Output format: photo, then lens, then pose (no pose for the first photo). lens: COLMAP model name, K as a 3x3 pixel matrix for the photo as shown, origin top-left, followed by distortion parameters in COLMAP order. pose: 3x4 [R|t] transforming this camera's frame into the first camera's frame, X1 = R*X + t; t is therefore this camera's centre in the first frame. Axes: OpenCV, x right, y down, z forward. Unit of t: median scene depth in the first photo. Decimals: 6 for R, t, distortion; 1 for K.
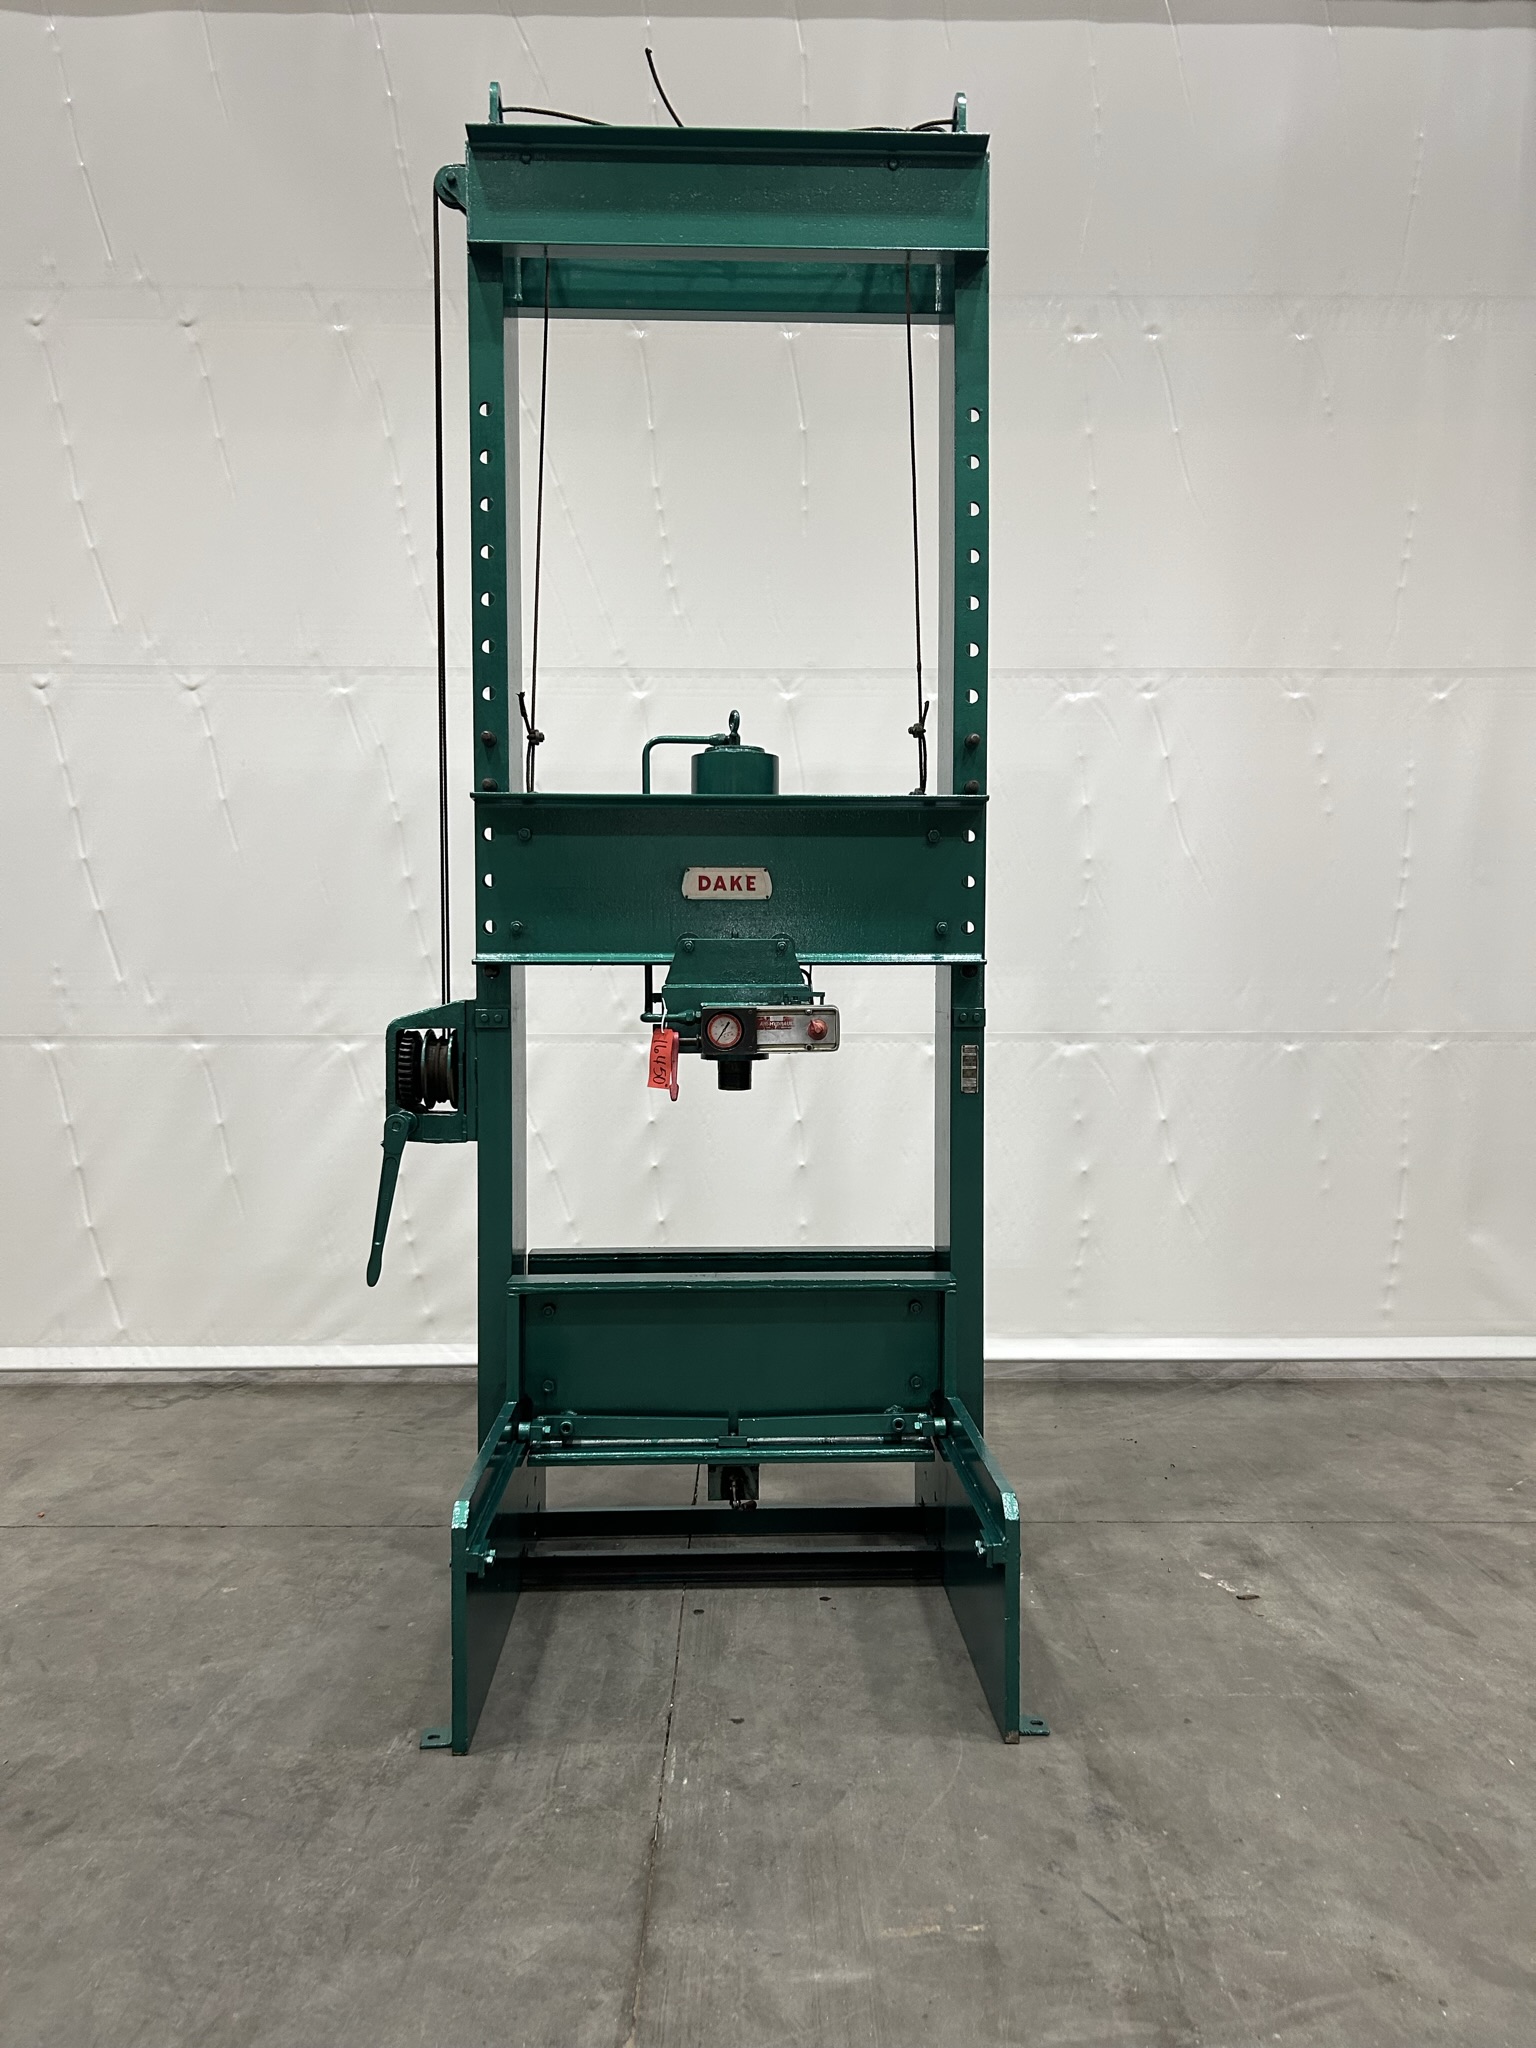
lens RADIAL K [[1534.5, 0, 777.6], [0, 1534.5, 1033.7], [0, 0, 1]] dist [0.054217, -0.061854]
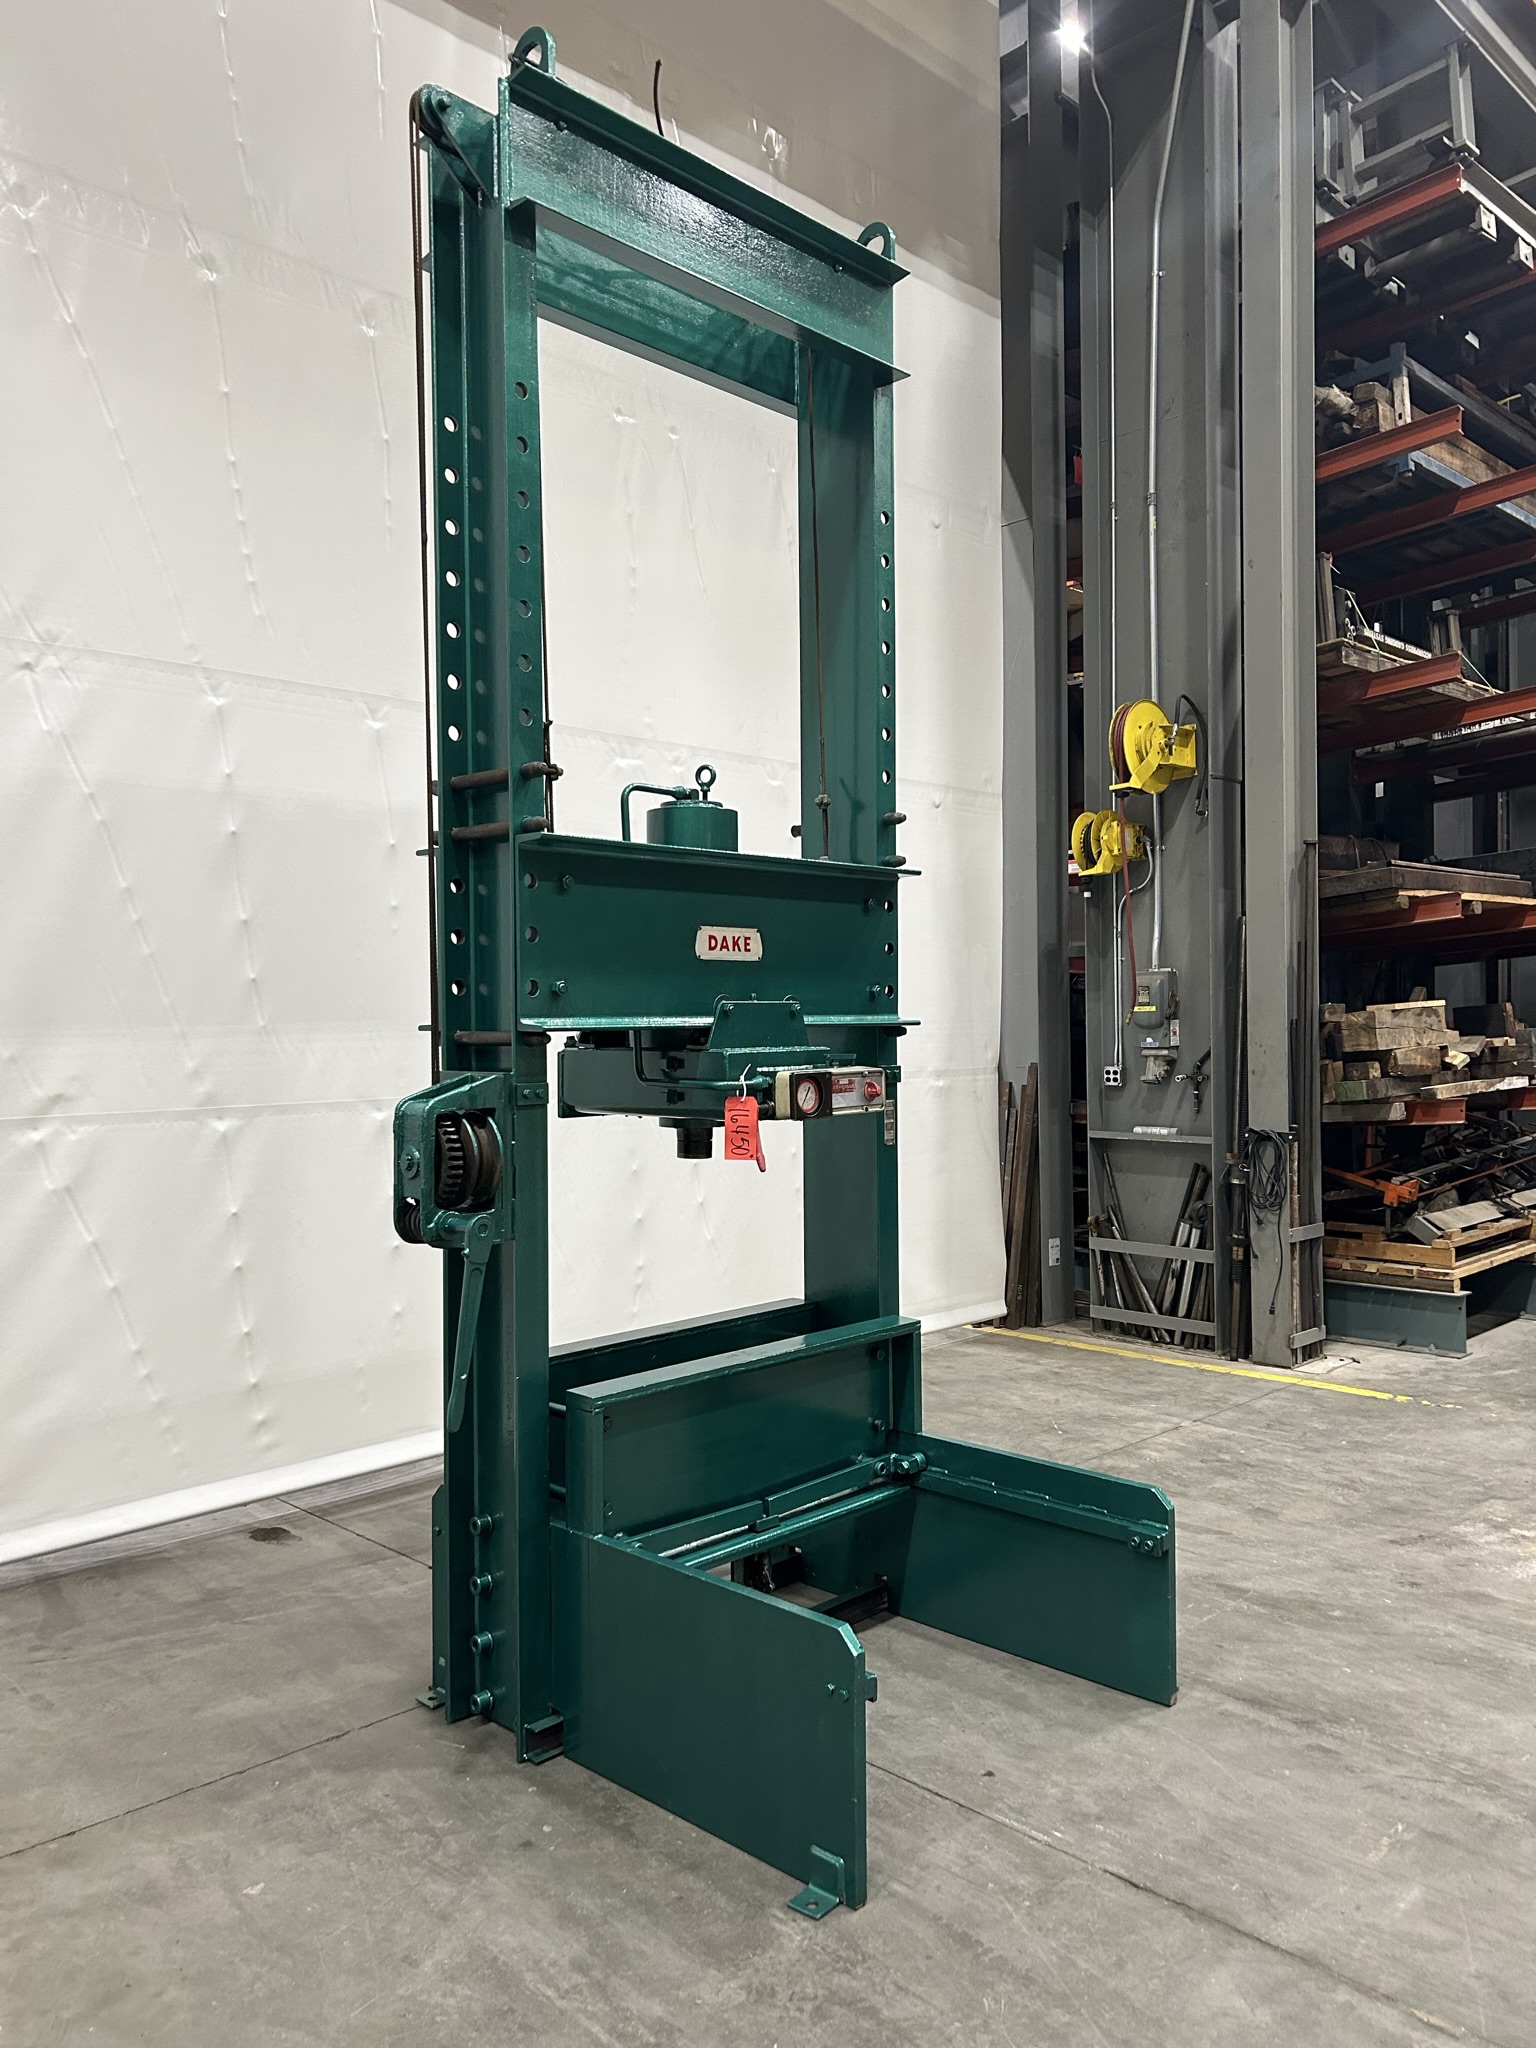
lens RADIAL K [[1534.5, 0, 777.6], [0, 1534.5, 1033.7], [0, 0, 1]] dist [0.054217, -0.061854]
pose [[0.720863, -0.013986, 0.692937, -0.665156], [0.033920, 0.999310, -0.015117, -0.025235], [-0.692247, 0.034402, 0.720840, 0.279530]]
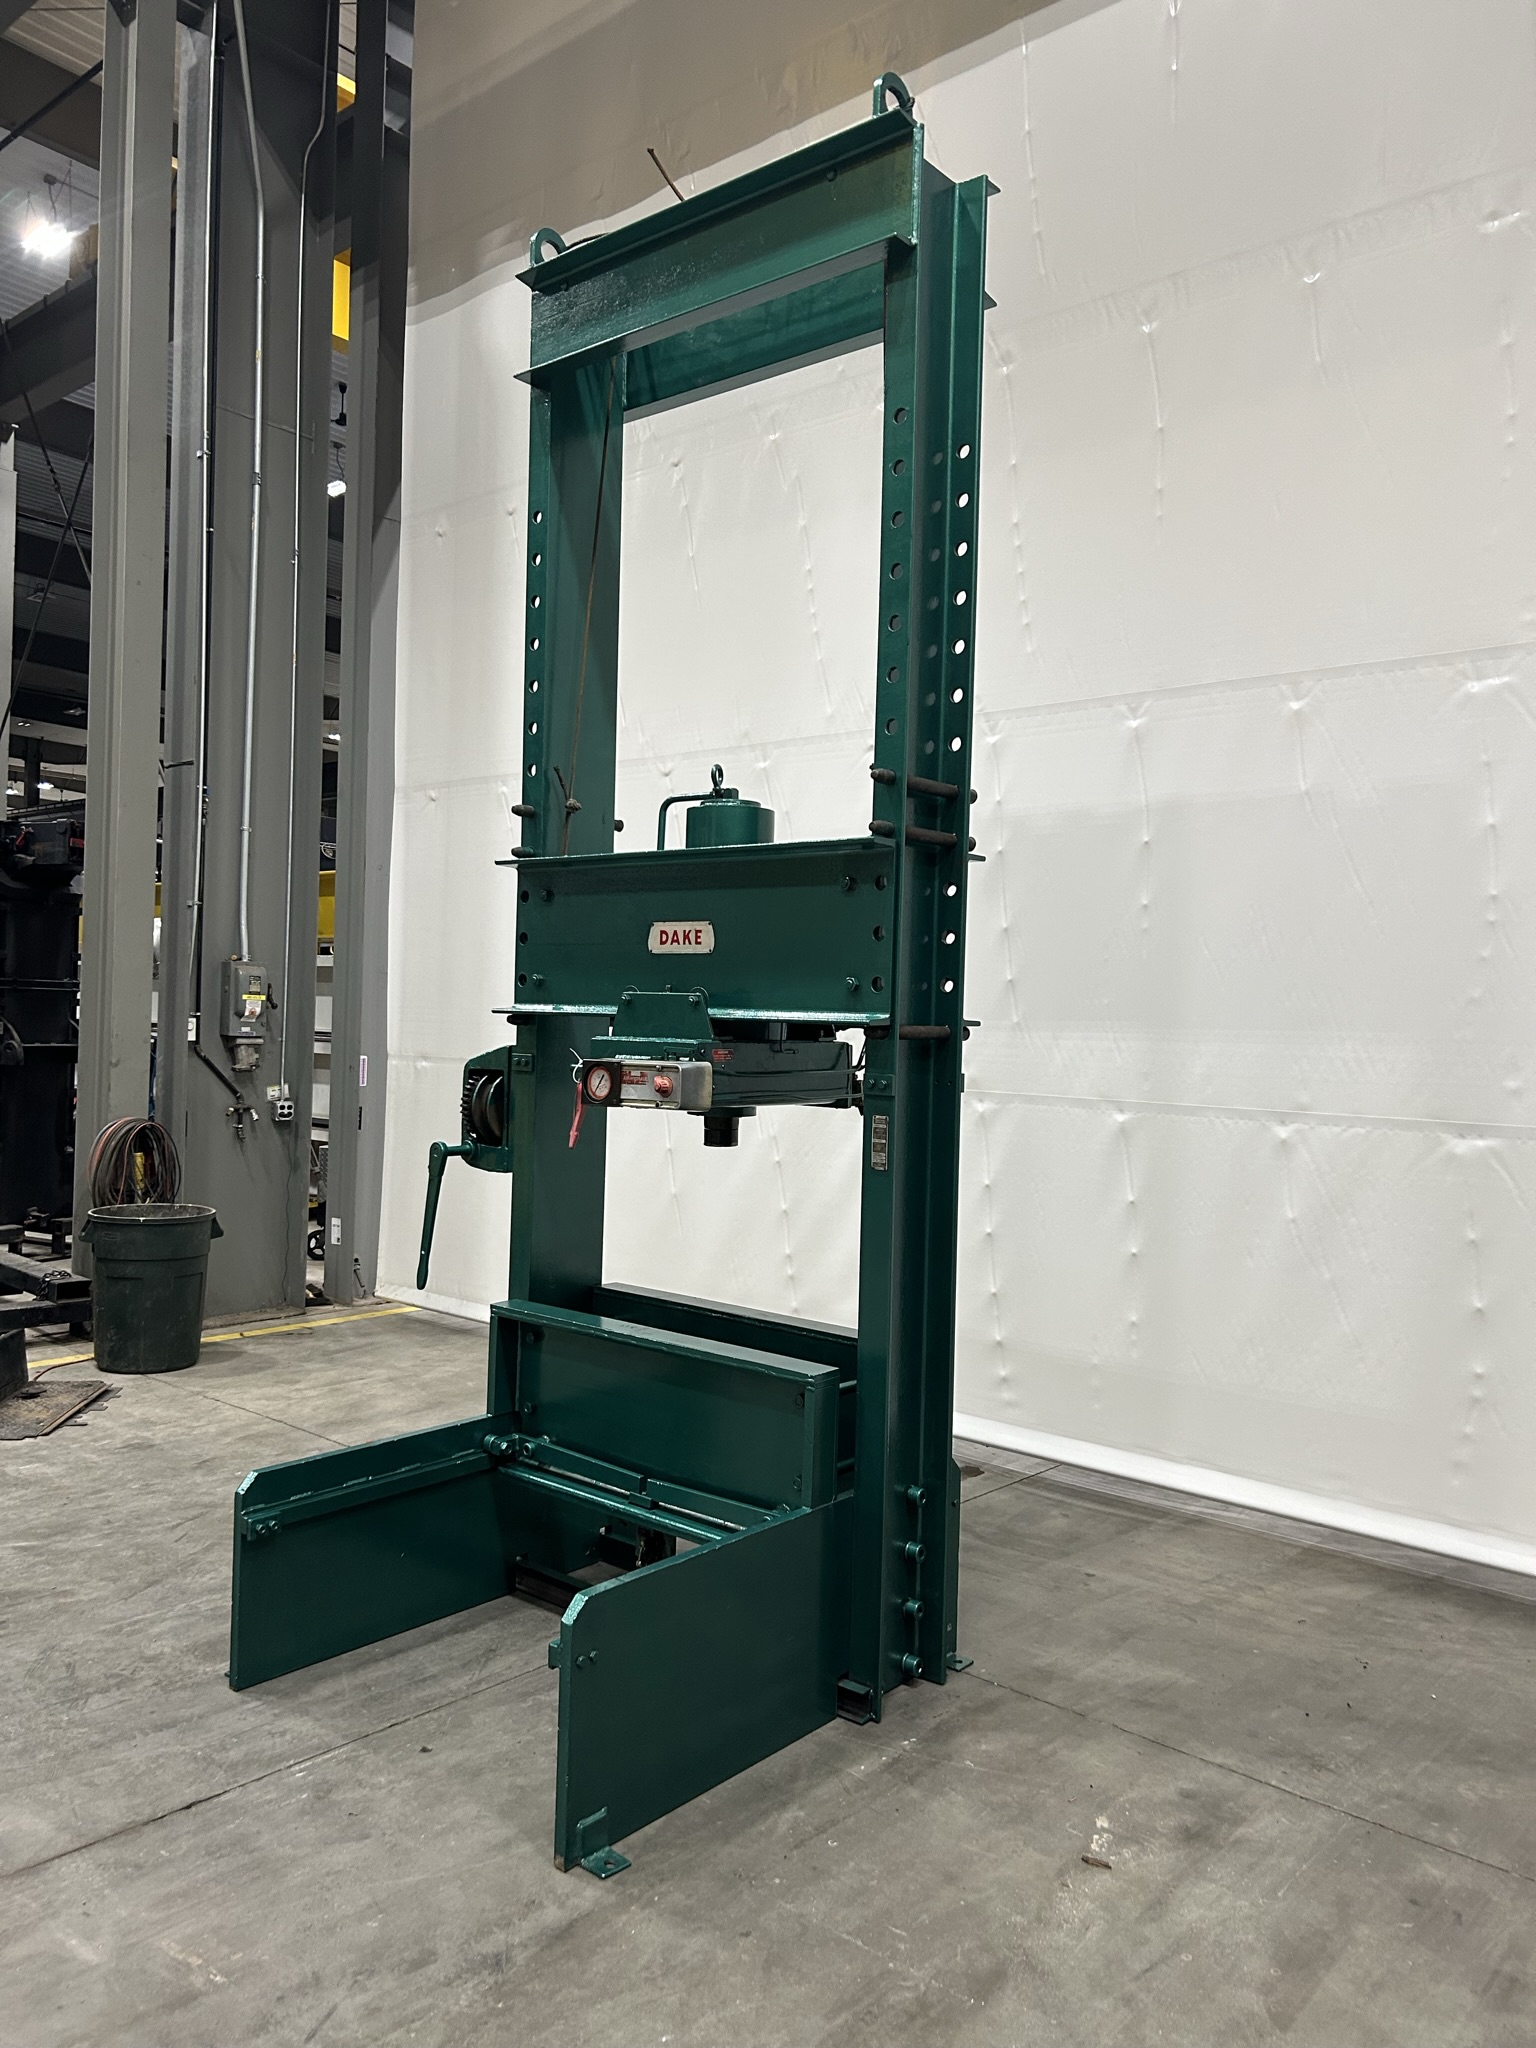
lens RADIAL K [[1530.4, 0, 758.1], [0, 1530.4, 1020.4], [0, 0, 1]] dist [0.057814, -0.066225]
pose [[0.741041, 0.024413, -0.671016, 0.659722], [-0.052297, 0.998402, -0.021431, -0.024772], [0.669420, 0.050973, 0.741133, 0.291017]]
